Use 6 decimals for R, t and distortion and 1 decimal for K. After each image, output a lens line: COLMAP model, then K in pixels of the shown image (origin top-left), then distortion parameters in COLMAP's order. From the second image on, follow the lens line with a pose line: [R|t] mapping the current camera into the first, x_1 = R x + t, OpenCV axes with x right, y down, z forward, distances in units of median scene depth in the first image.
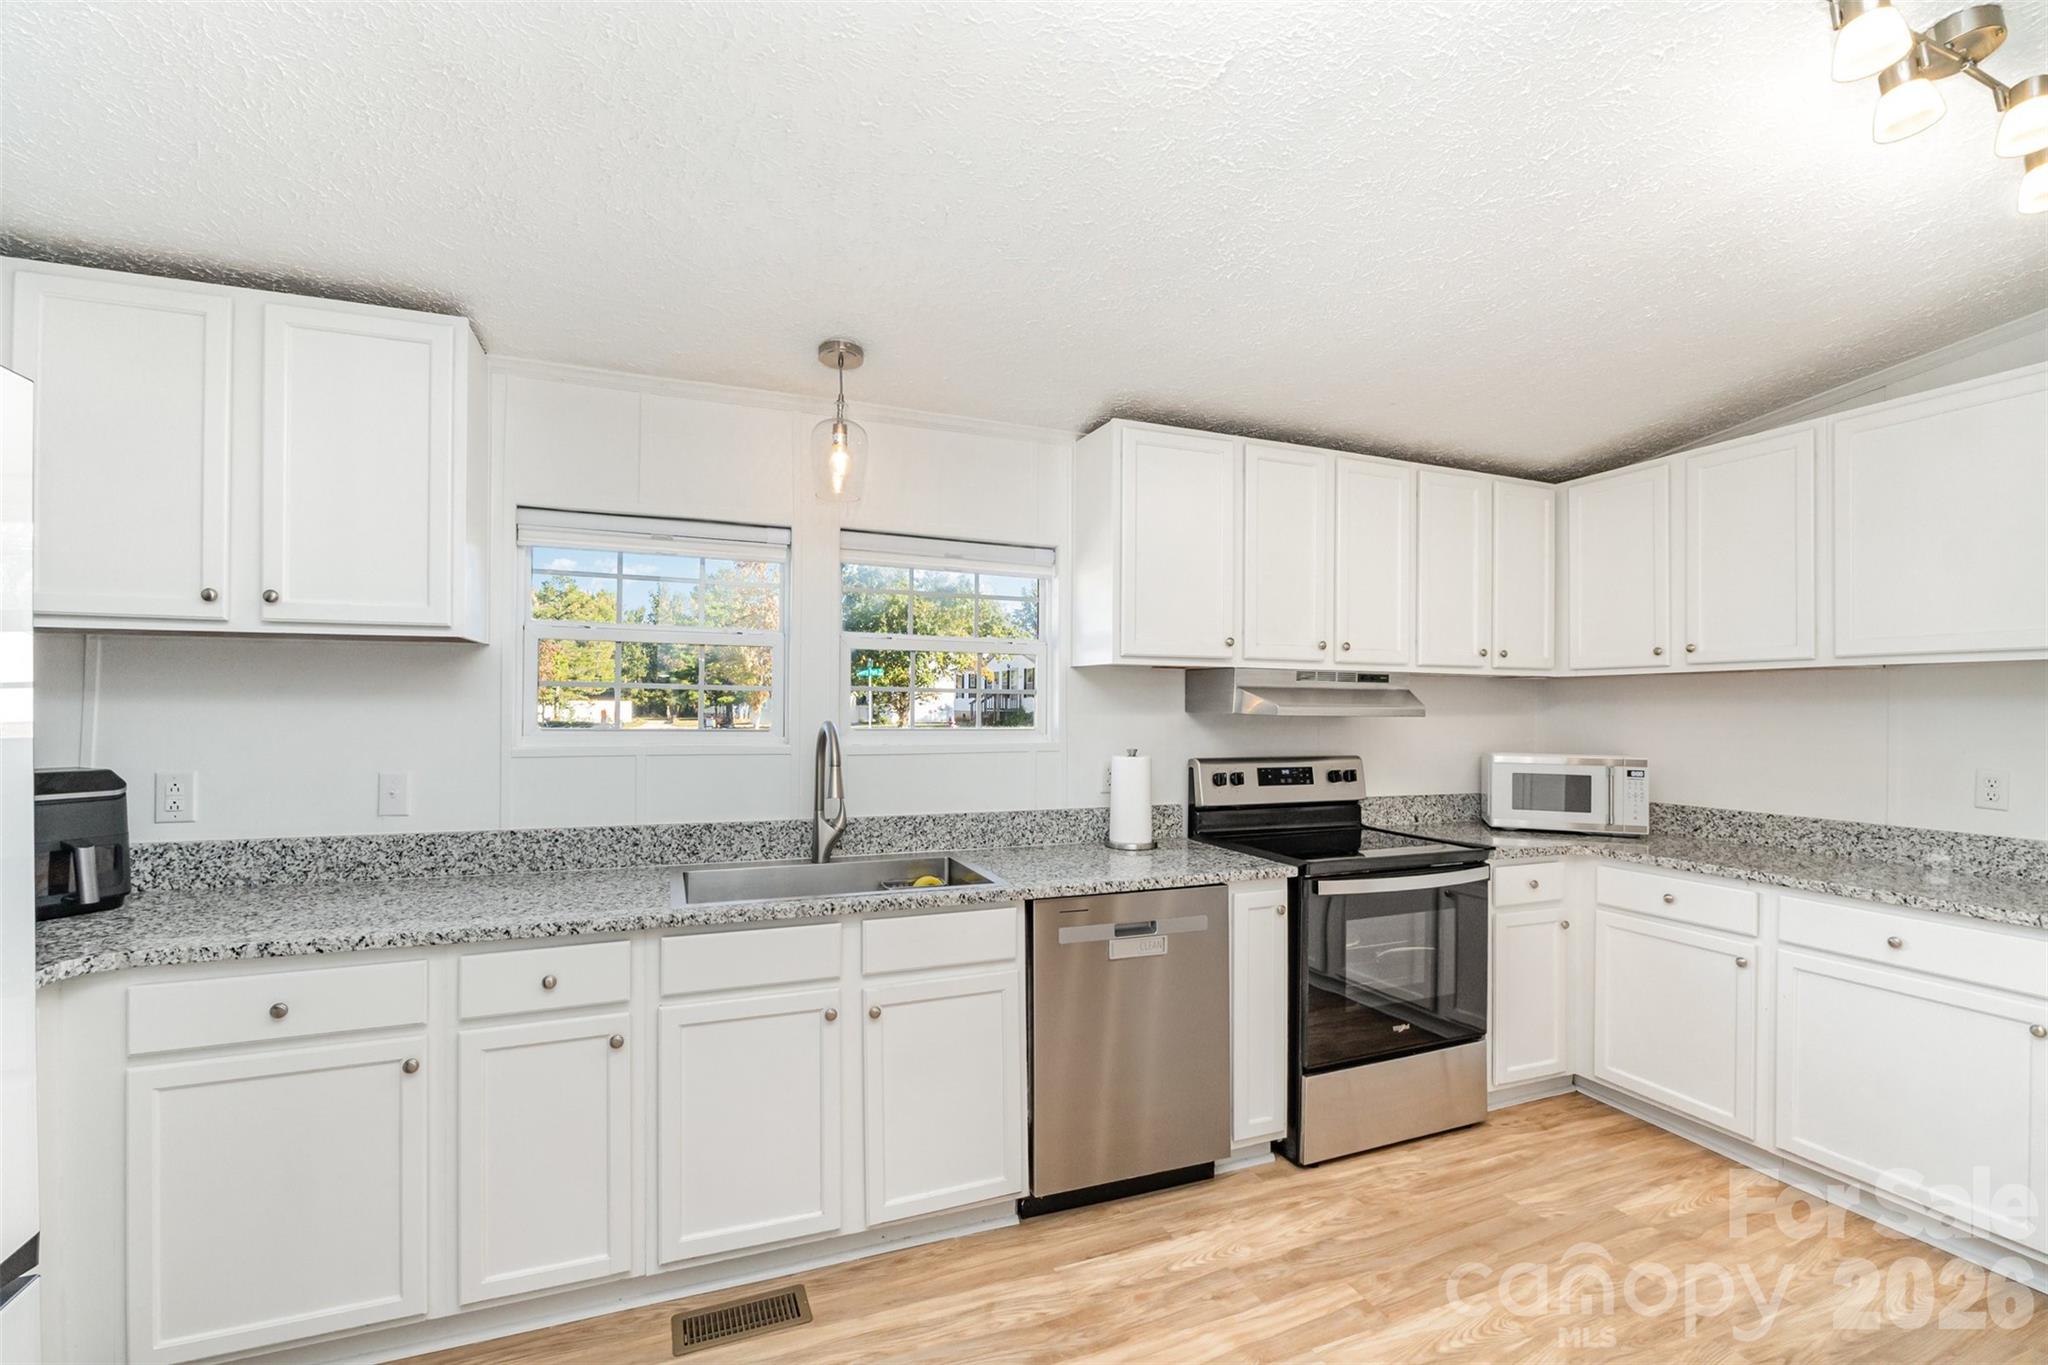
lens RADIAL K [[880.1, 0, 1022.1], [0, 880.1, 702.1], [0, 0, 1]] dist [-0.012185, 0.000215]
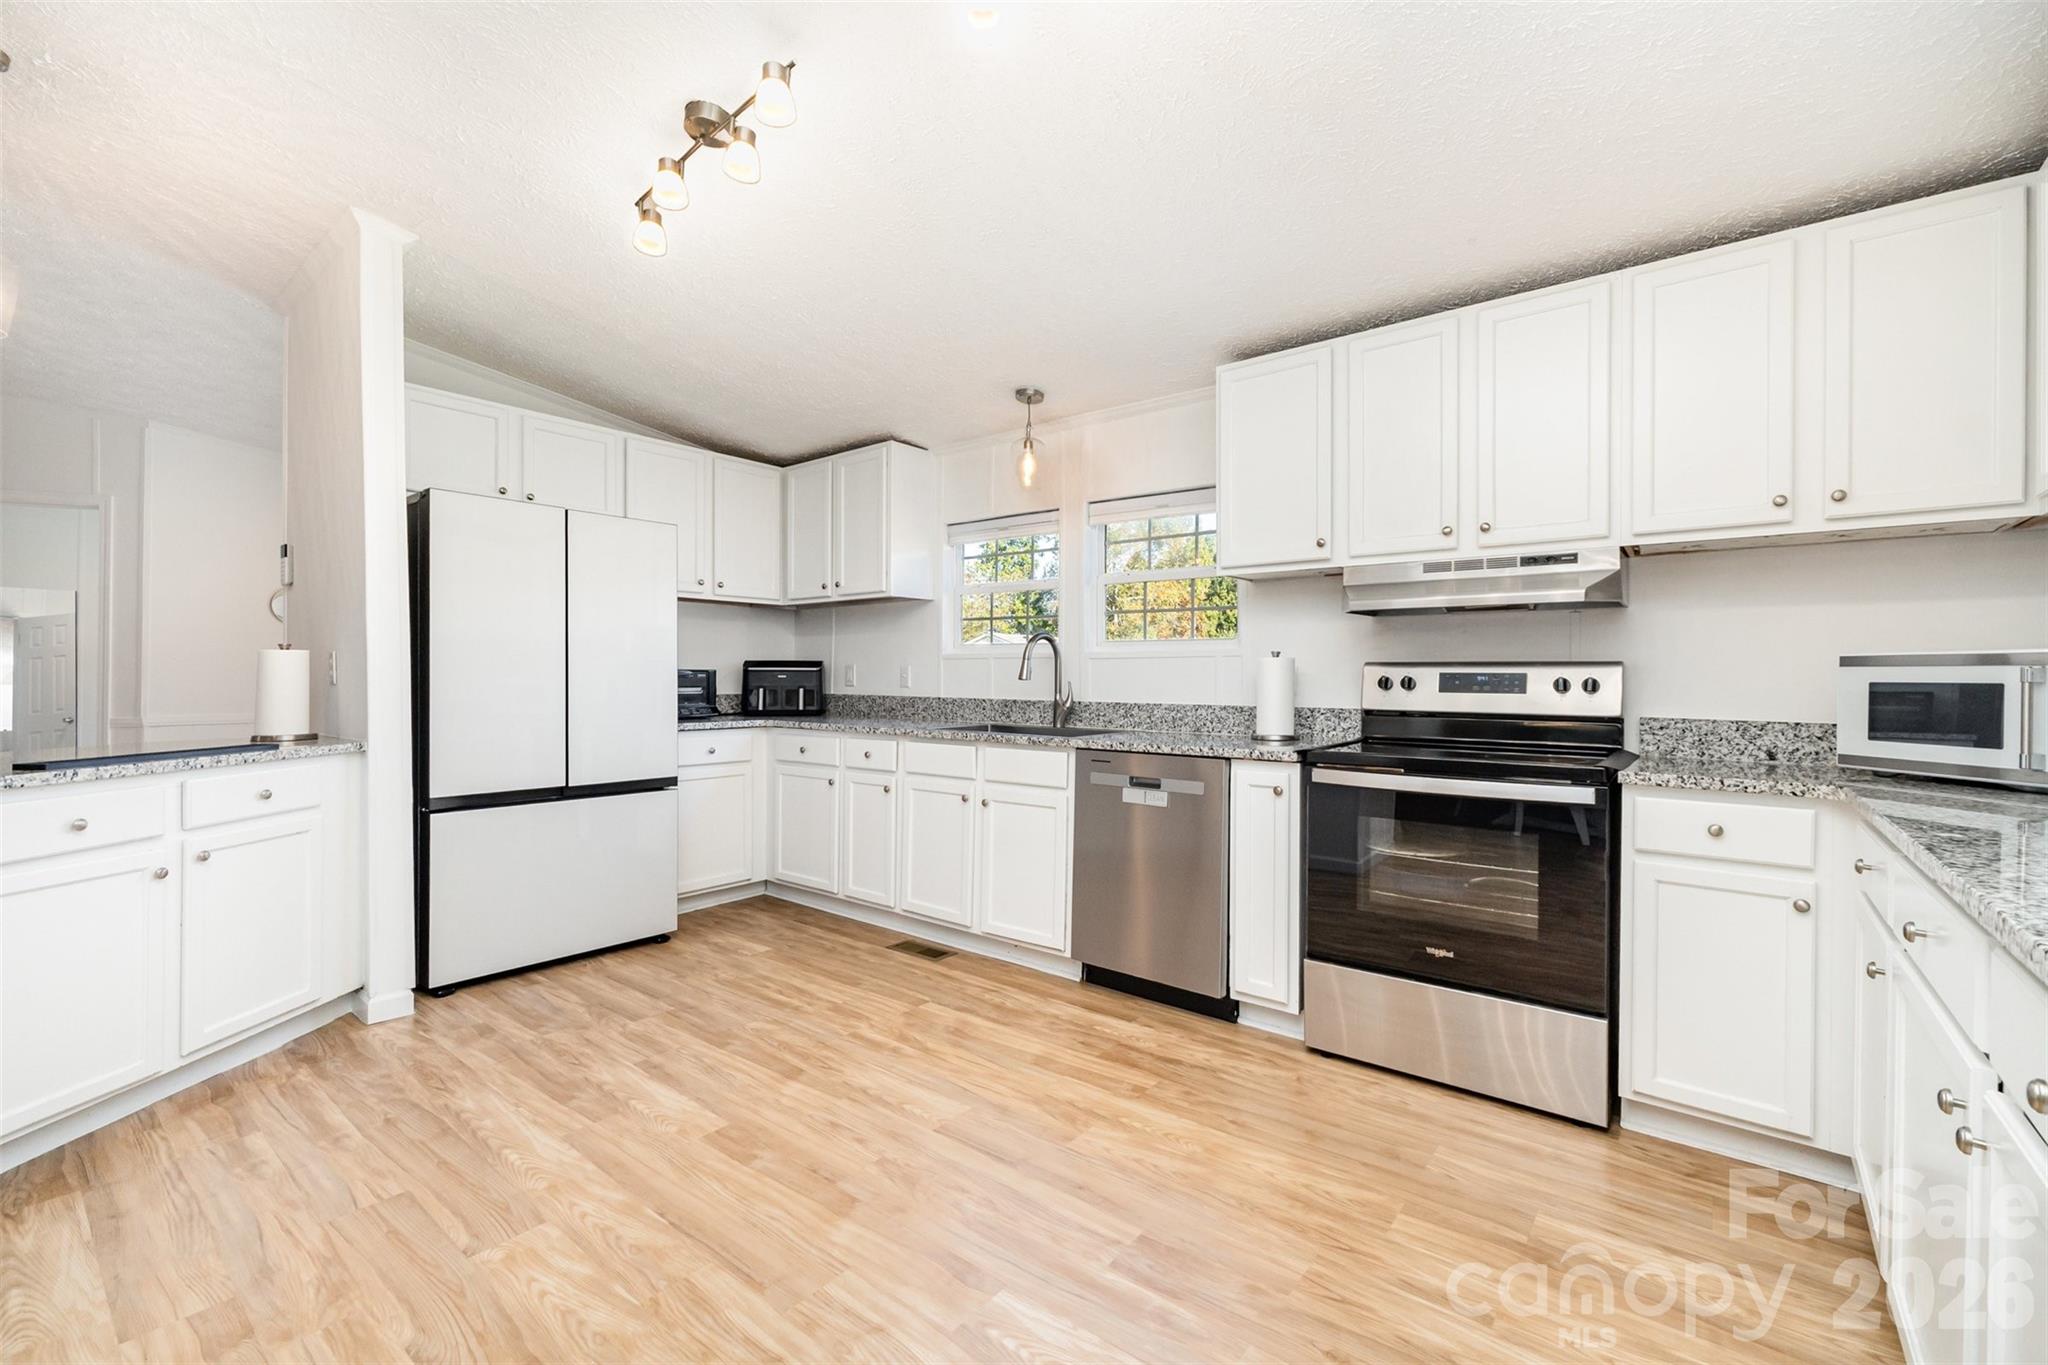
lens RADIAL K [[864.6, 0, 1024.0], [0, 864.6, 682.5], [0, 0, 1]] dist [0.002070, 0.000622]
pose [[0.493393, 0.000852, -0.869806, 0.971548], [0.000960, 0.999998, 0.001523, 0.096129], [0.869806, -0.001586, 0.493391, 0.202155]]
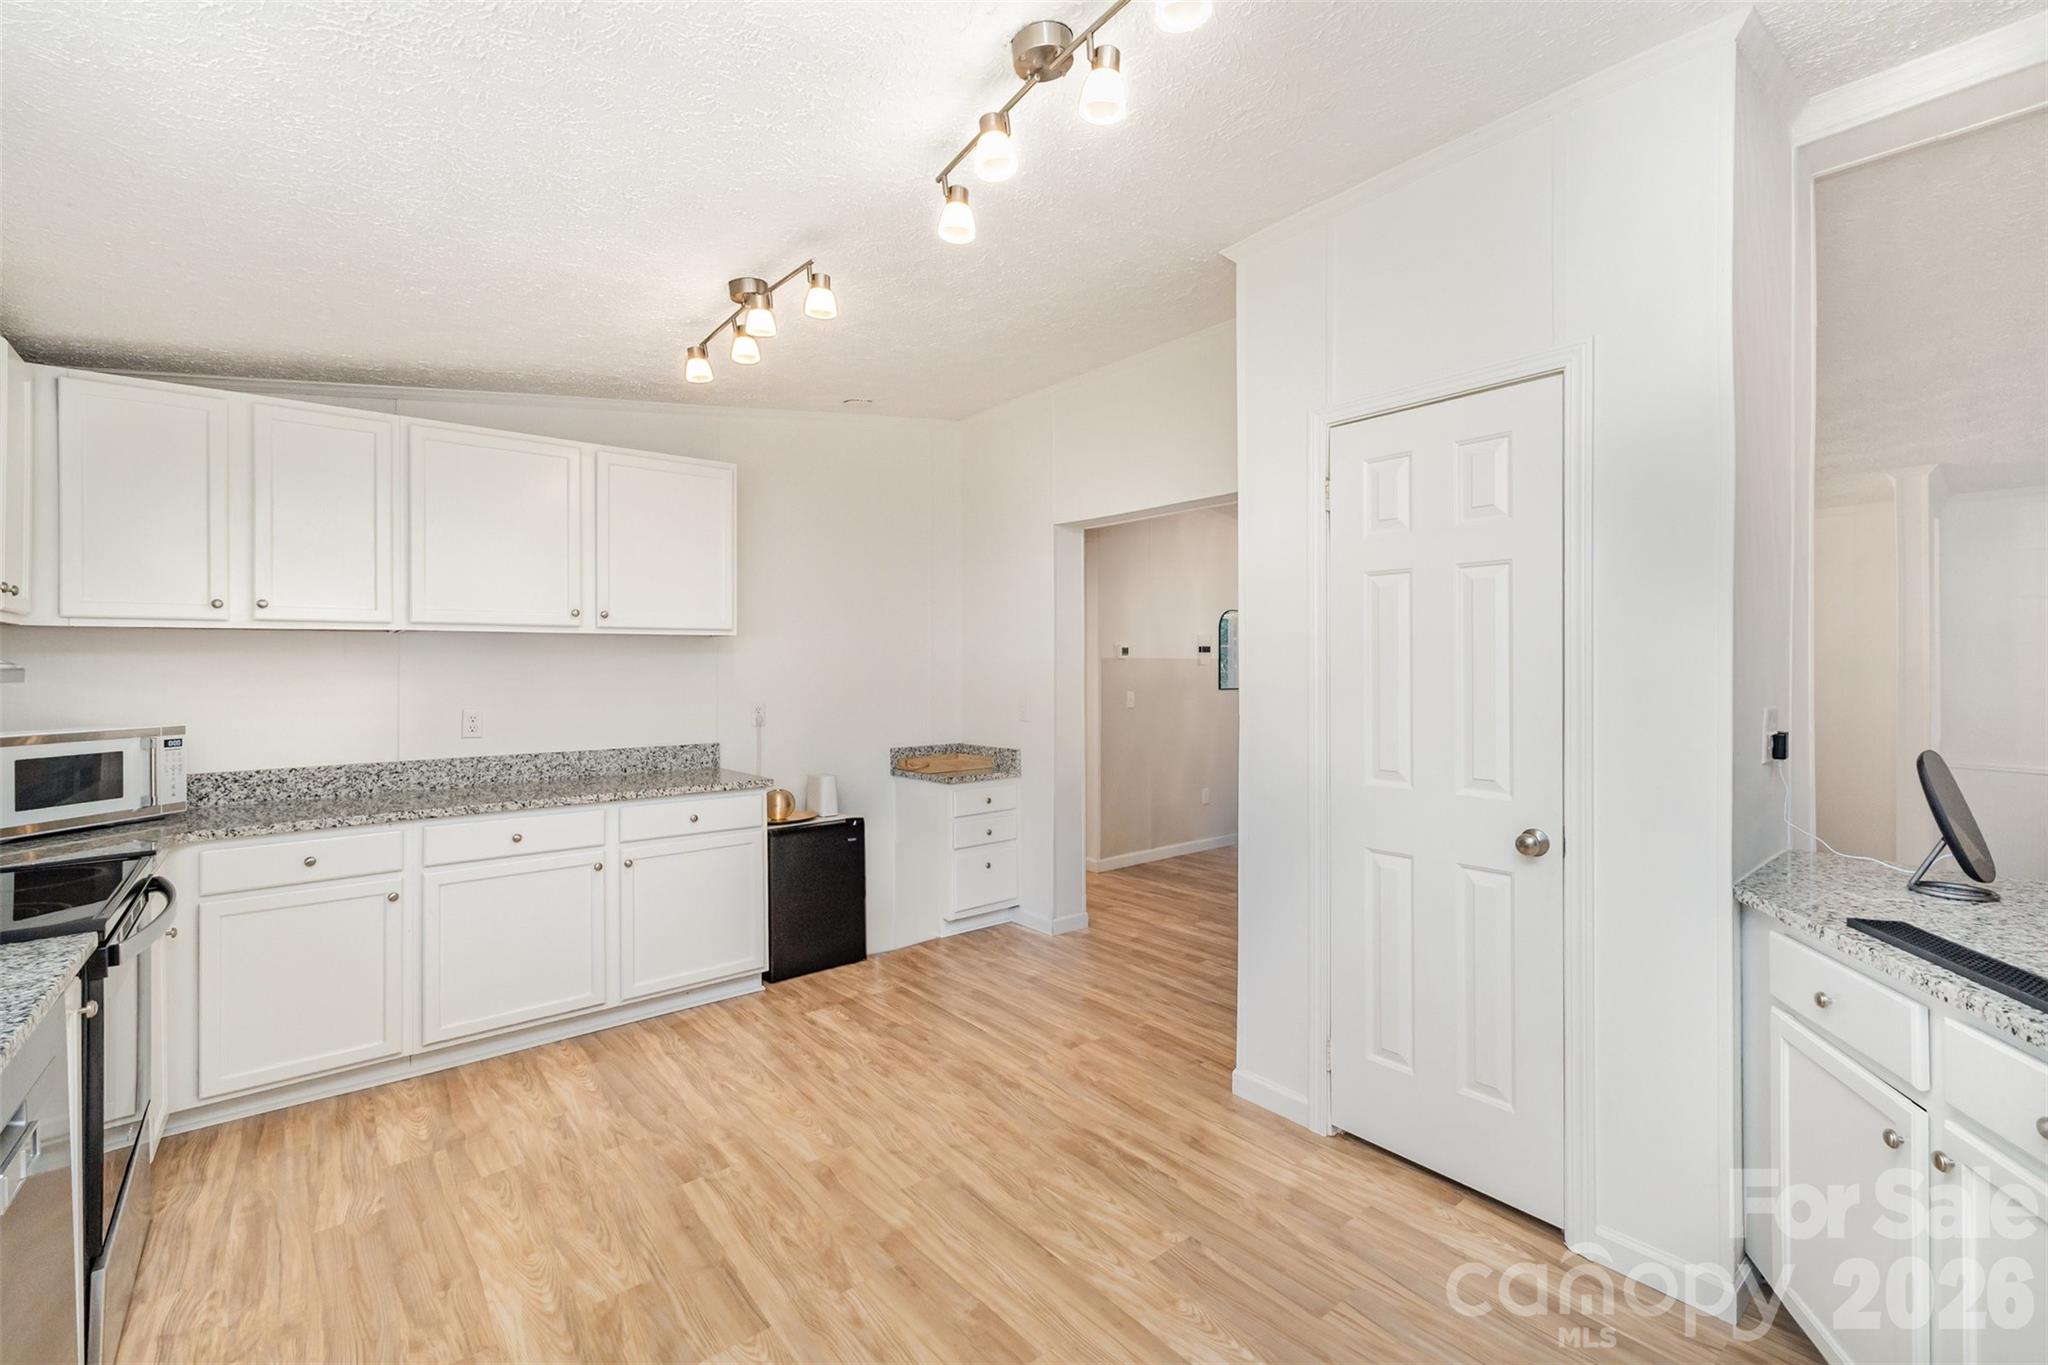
lens RADIAL K [[864.6, 0, 1024.0], [0, 864.6, 682.5], [0, 0, 1]] dist [0.002070, 0.000622]
pose [[-0.302651, -0.024171, 0.952795, -0.409646], [-0.002294, 0.999694, 0.024632, 0.000013], [-0.953099, 0.005269, -0.302613, 0.526049]]
